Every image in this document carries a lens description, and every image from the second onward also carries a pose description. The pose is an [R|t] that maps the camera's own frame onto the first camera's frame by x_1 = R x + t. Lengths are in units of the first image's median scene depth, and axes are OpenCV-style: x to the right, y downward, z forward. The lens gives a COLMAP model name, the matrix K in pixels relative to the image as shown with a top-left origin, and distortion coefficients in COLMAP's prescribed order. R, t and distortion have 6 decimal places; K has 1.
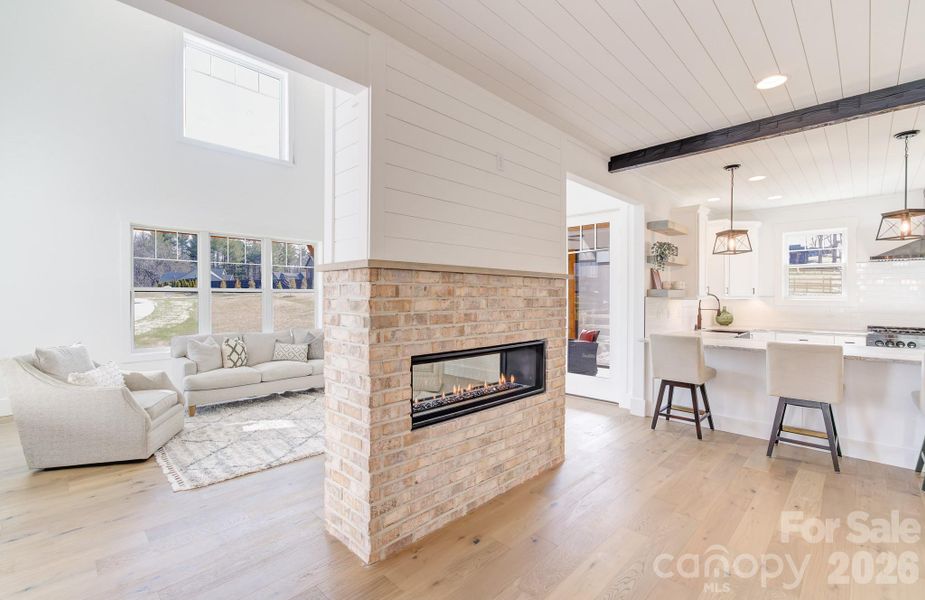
lens RADIAL K [[405.7, 0, 458.2], [0, 405.7, 301.7], [0, 0, 1]] dist [-0.010005, 0.005052]
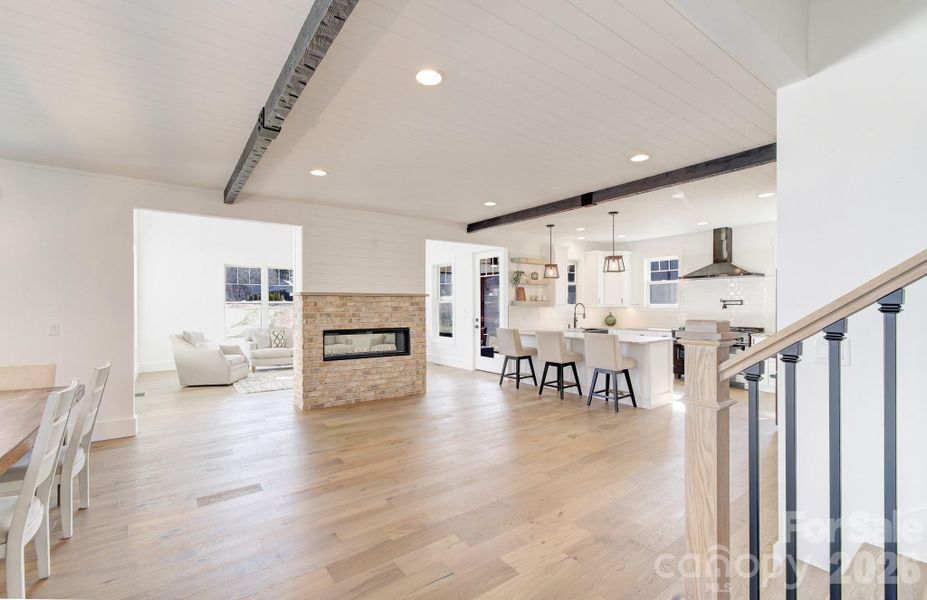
lens RADIAL K [[406.5, 0, 458.7], [0, 406.5, 304.6], [0, 0, 1]] dist [-0.010005, 0.005052]
pose [[0.986330, -0.006120, -0.164665, 0.706527], [0.003664, 0.999878, -0.015213, 0.011588], [0.164738, 0.014402, 0.986232, -0.828267]]
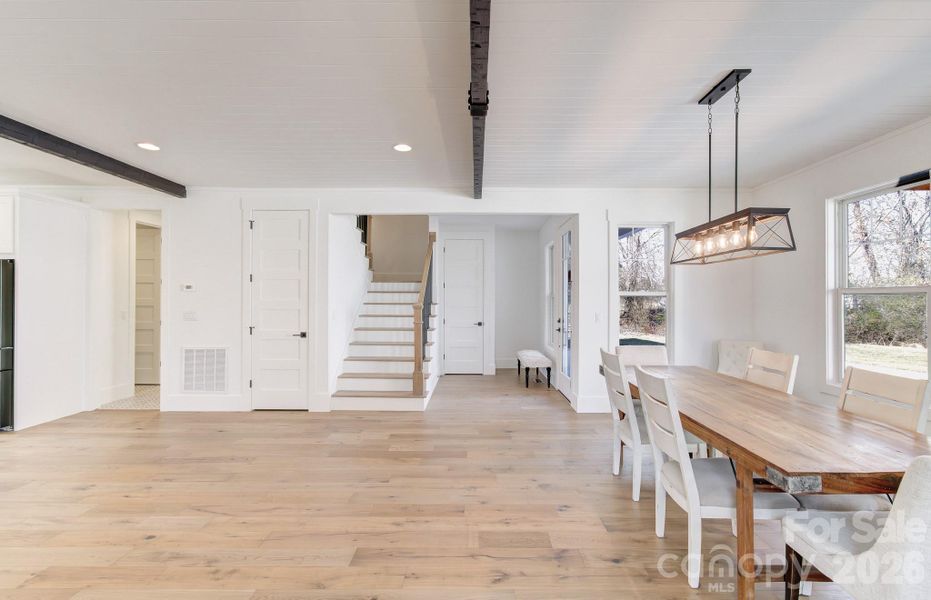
lens RADIAL K [[411.2, 0, 480.2], [0, 411.2, 297.9], [0, 0, 1]] dist [-0.002119, 0.001400]
pose [[-0.713492, -0.003090, 0.700657, -0.342445], [0.003699, 0.999960, 0.008176, -0.008969], [-0.700654, 0.008425, -0.713452, 0.462069]]
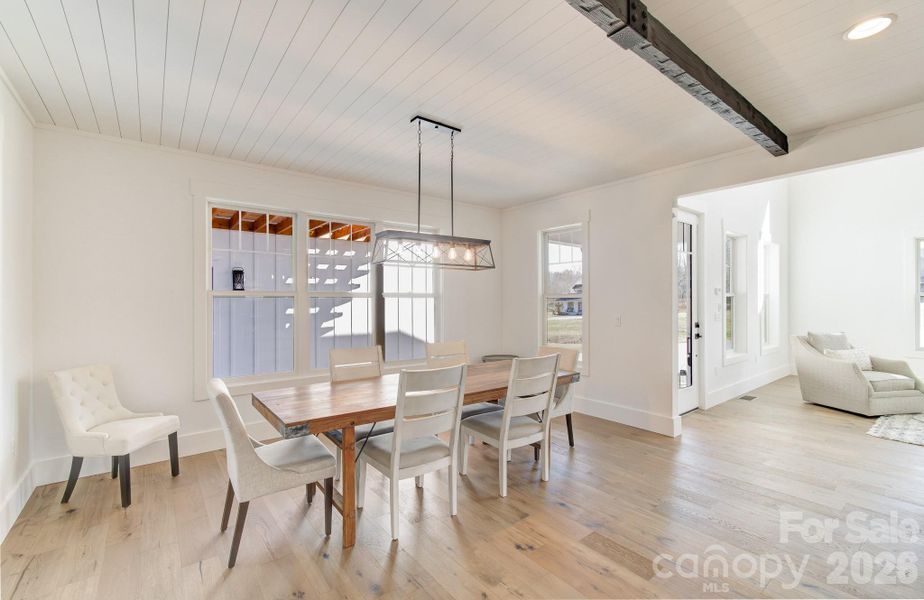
lens RADIAL K [[405.2, 0, 465.1], [0, 405.2, 300.1], [0, 0, 1]] dist [-0.010005, 0.005052]
pose [[-0.124739, -0.005476, -0.992174, 0.754833], [-0.010828, 0.999933, -0.004158, 0.002435], [0.992130, 0.010225, -0.124790, -0.219701]]
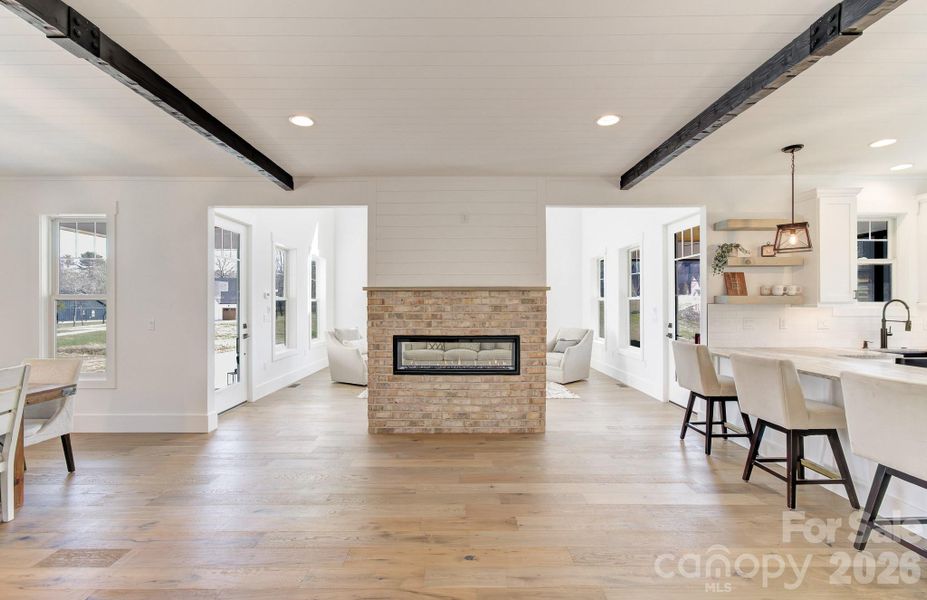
lens RADIAL K [[406.5, 0, 457.7], [0, 406.5, 300.9], [0, 0, 1]] dist [-0.010005, 0.005052]
pose [[0.704290, -0.010172, -0.709840, 0.949510], [-0.006197, 0.999771, -0.020475, 0.005546], [0.709885, 0.018819, 0.704066, -0.095148]]
